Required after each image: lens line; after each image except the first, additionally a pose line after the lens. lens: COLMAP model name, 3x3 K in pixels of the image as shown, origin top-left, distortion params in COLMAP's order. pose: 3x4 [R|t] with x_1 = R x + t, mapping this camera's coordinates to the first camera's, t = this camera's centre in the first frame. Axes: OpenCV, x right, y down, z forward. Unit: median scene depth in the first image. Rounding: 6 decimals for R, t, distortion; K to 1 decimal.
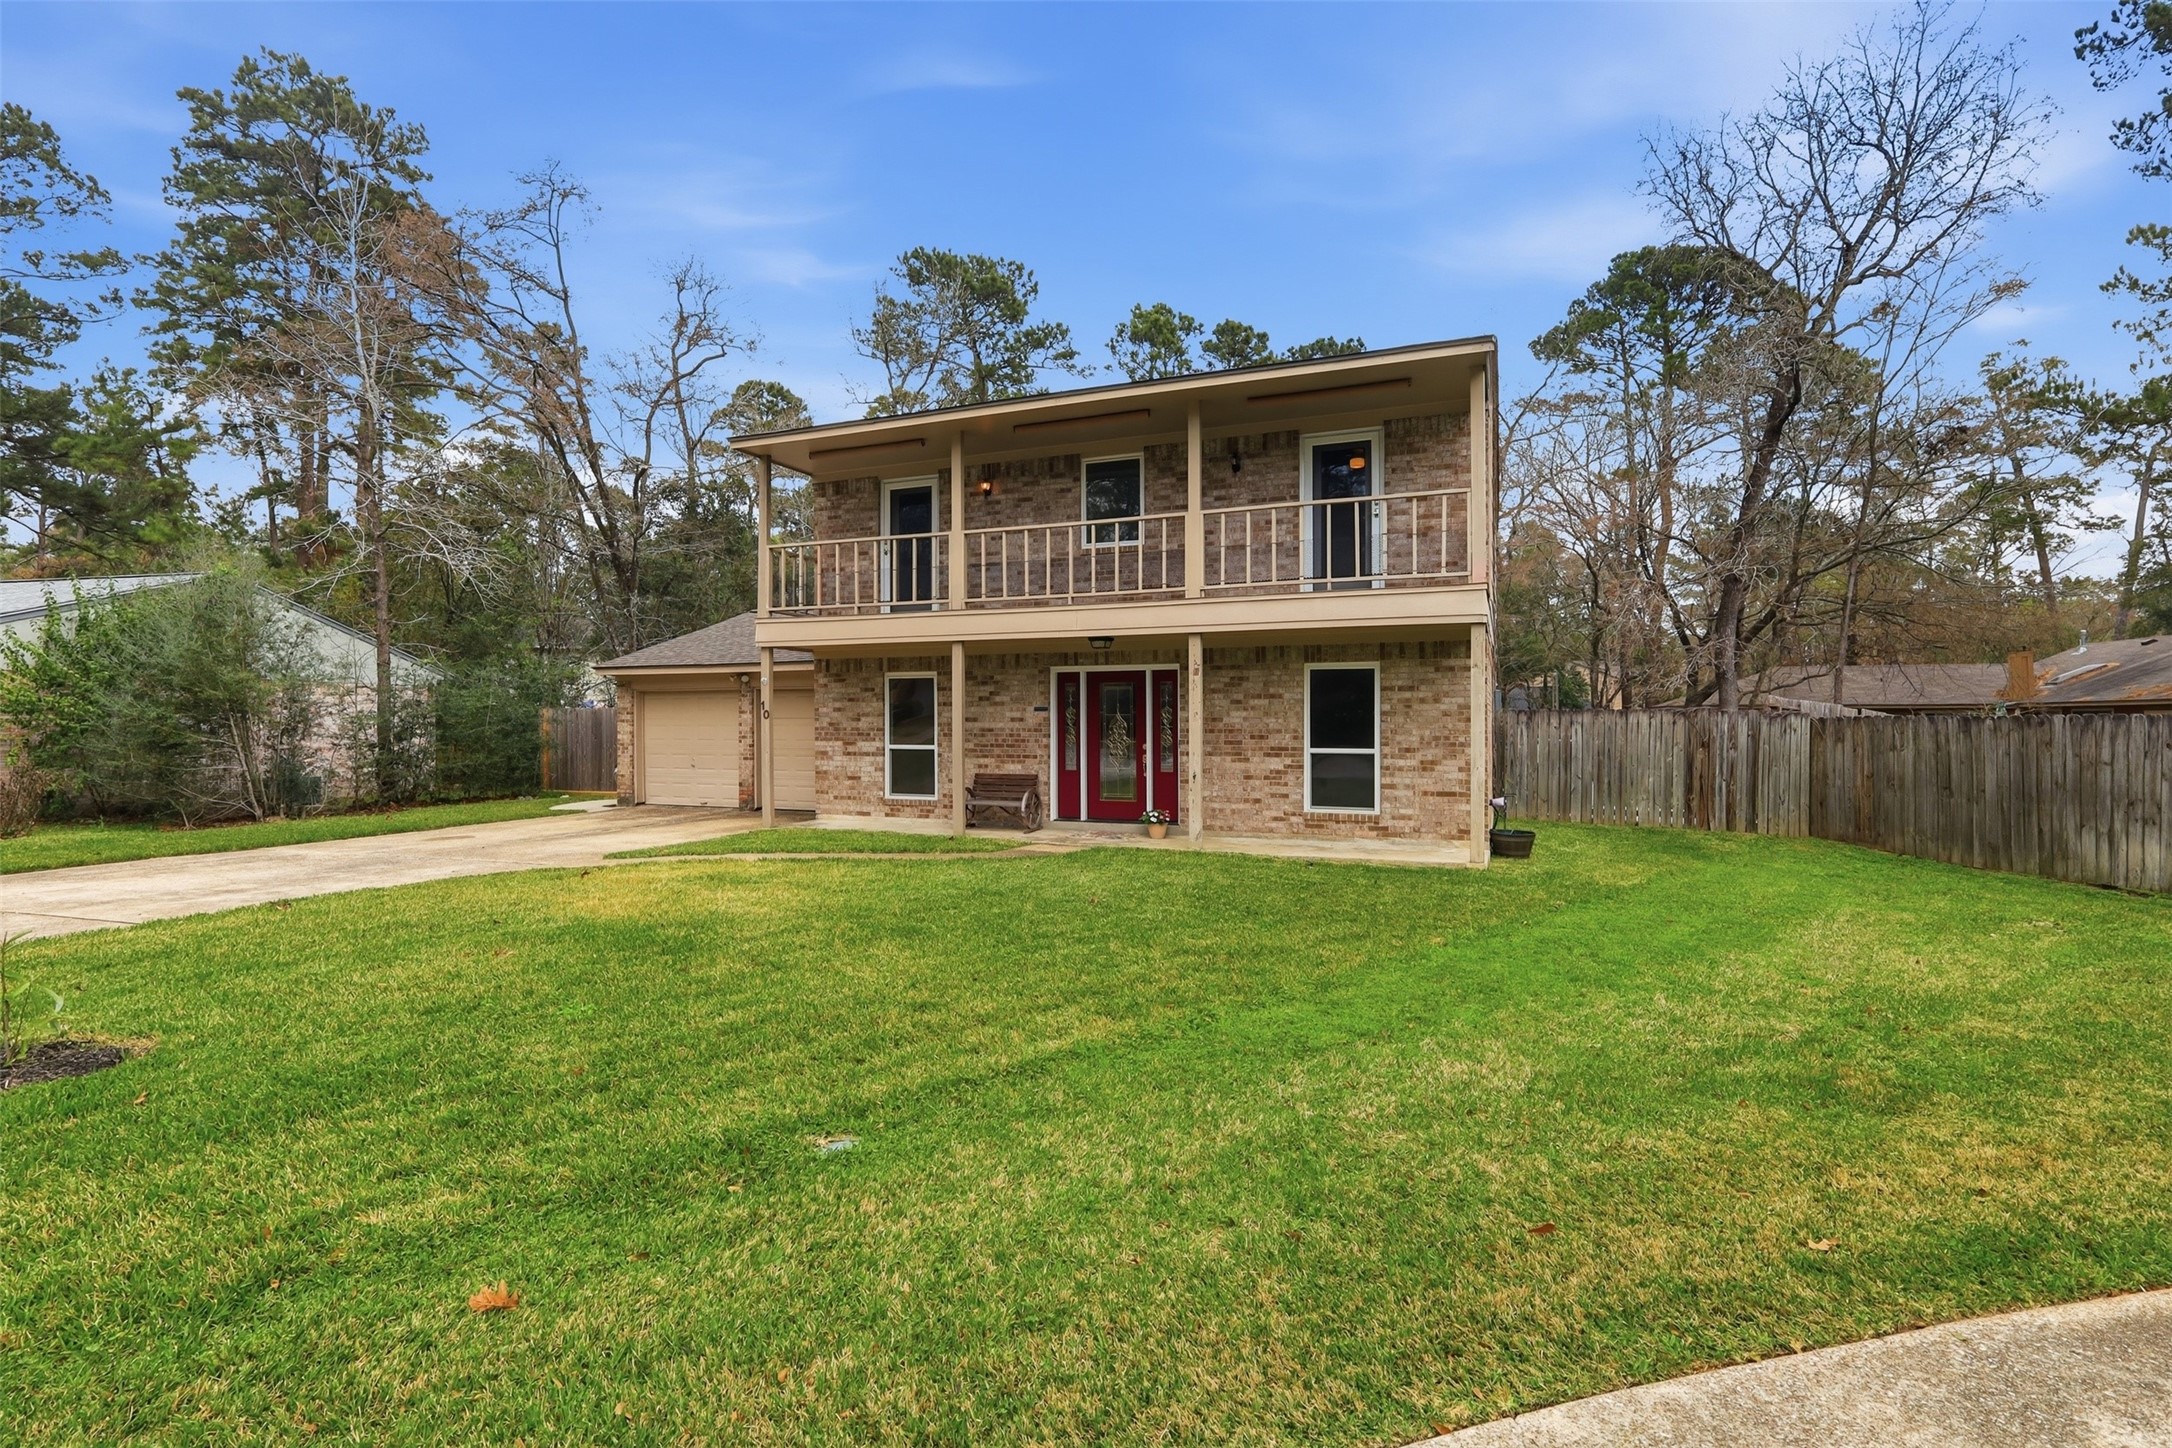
lens RADIAL K [[1021.9, 0, 1084.8], [0, 1021.9, 725.5], [0, 0, 1]] dist [0.002000, 0.001699]
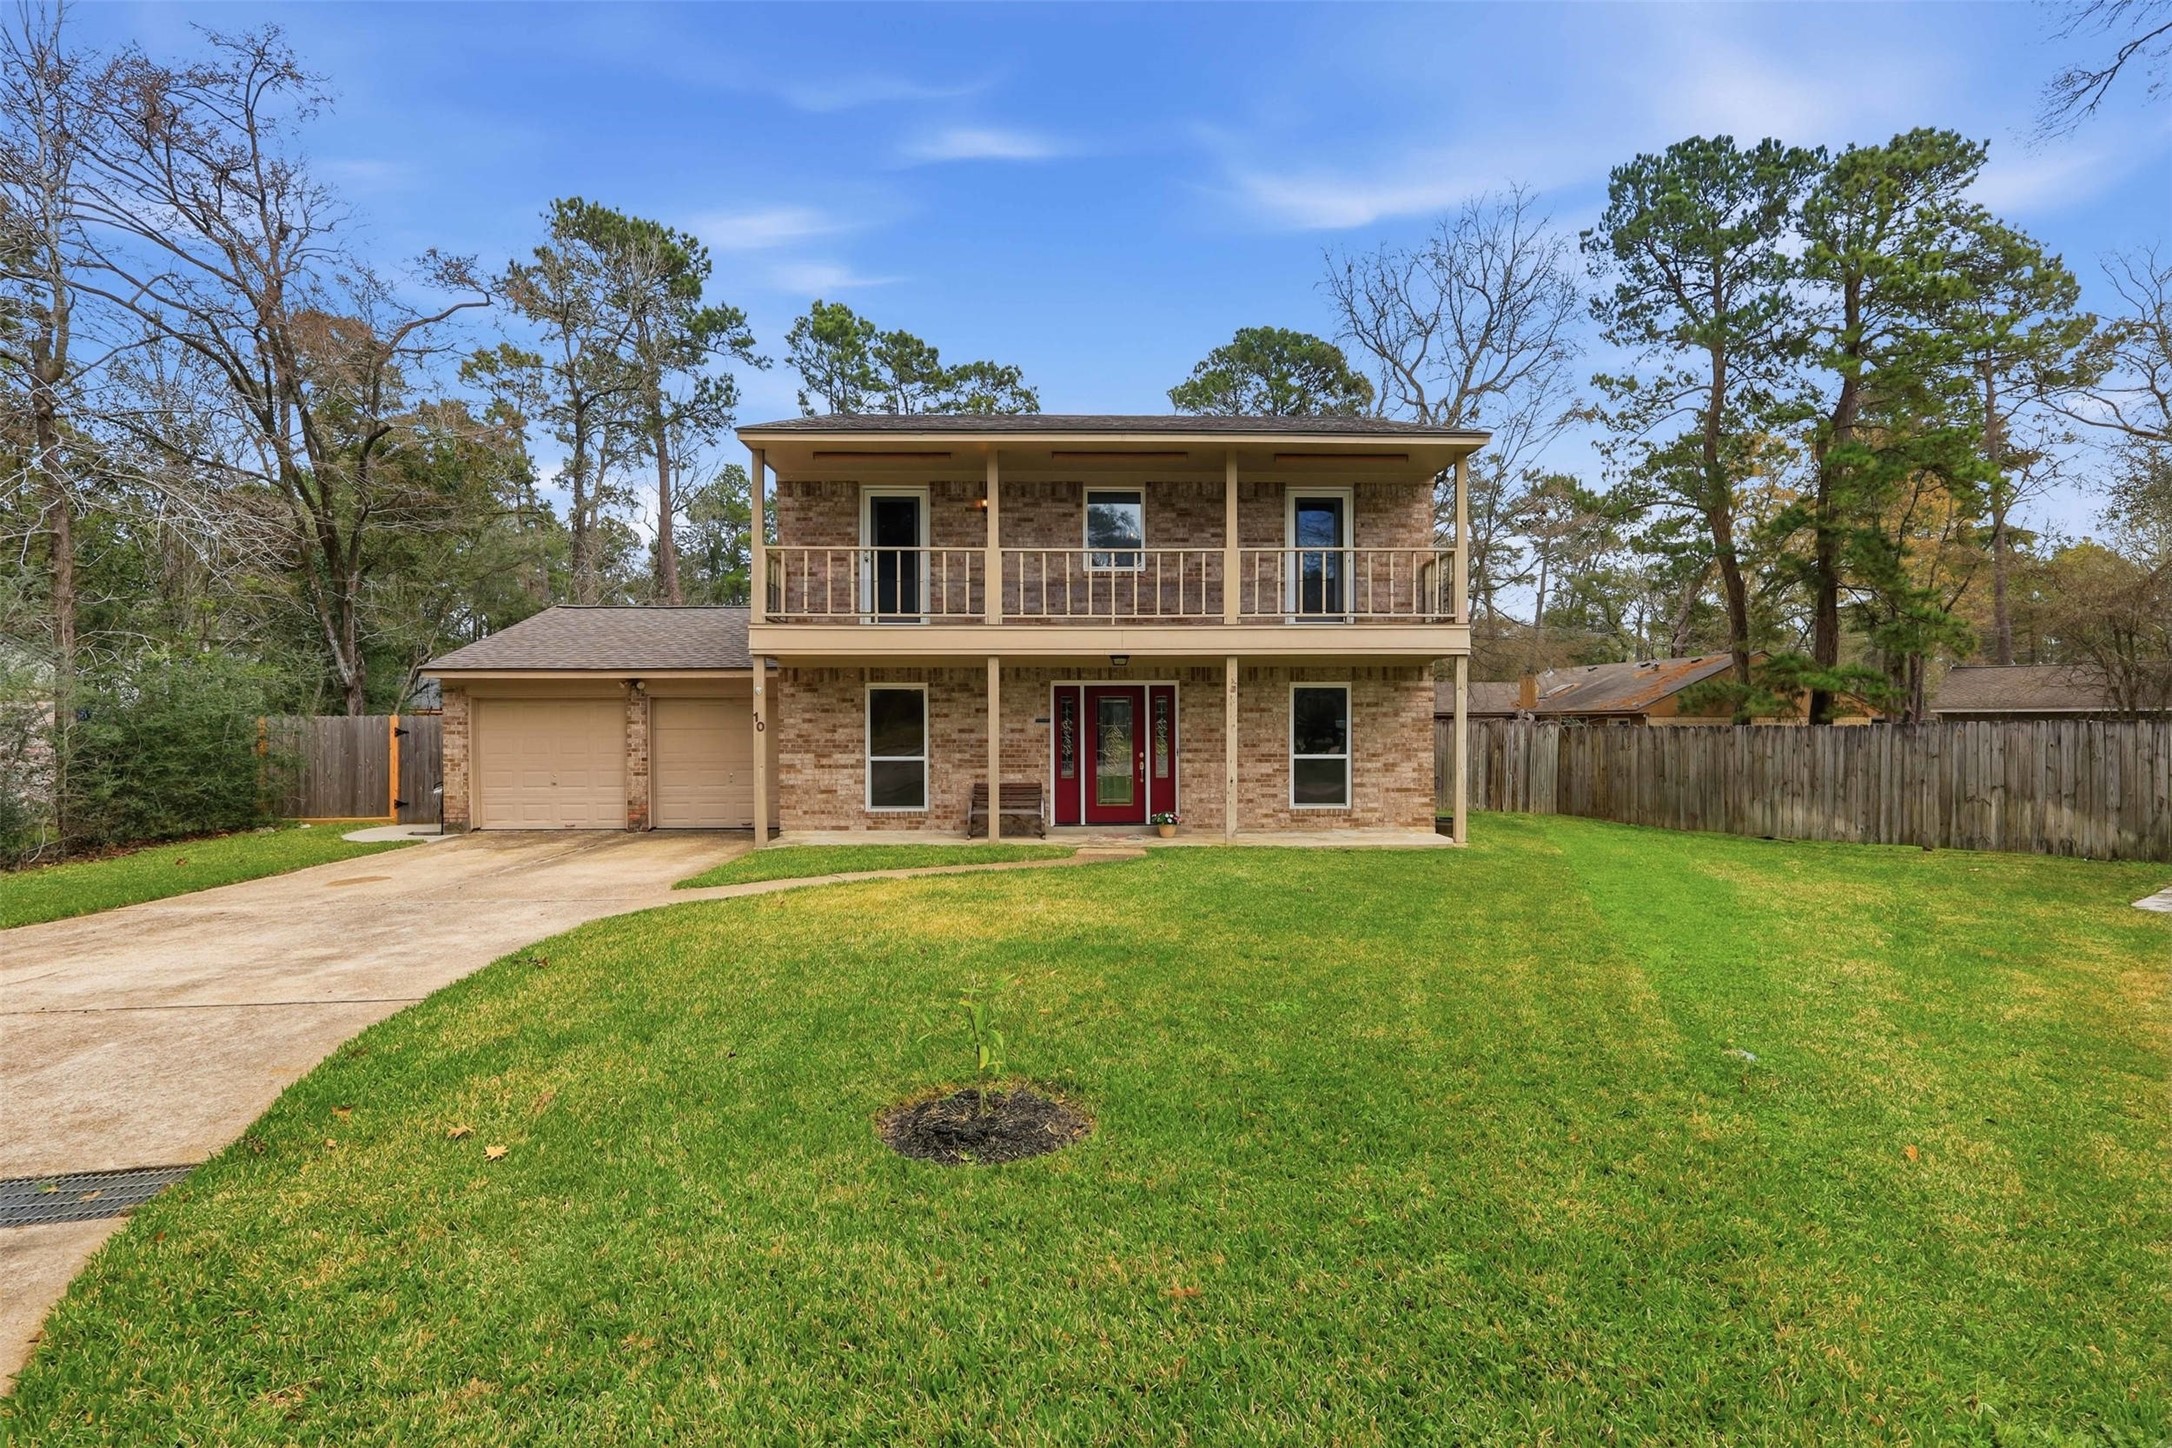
lens RADIAL K [[1021.9, 0, 1057.4], [0, 1021.9, 731.6], [0, 0, 1]] dist [0.002000, 0.001699]
pose [[0.913284, -0.005655, 0.407285, -0.455886], [0.004248, 0.999981, 0.004359, -0.009437], [-0.407302, -0.002251, 0.913291, 0.032978]]
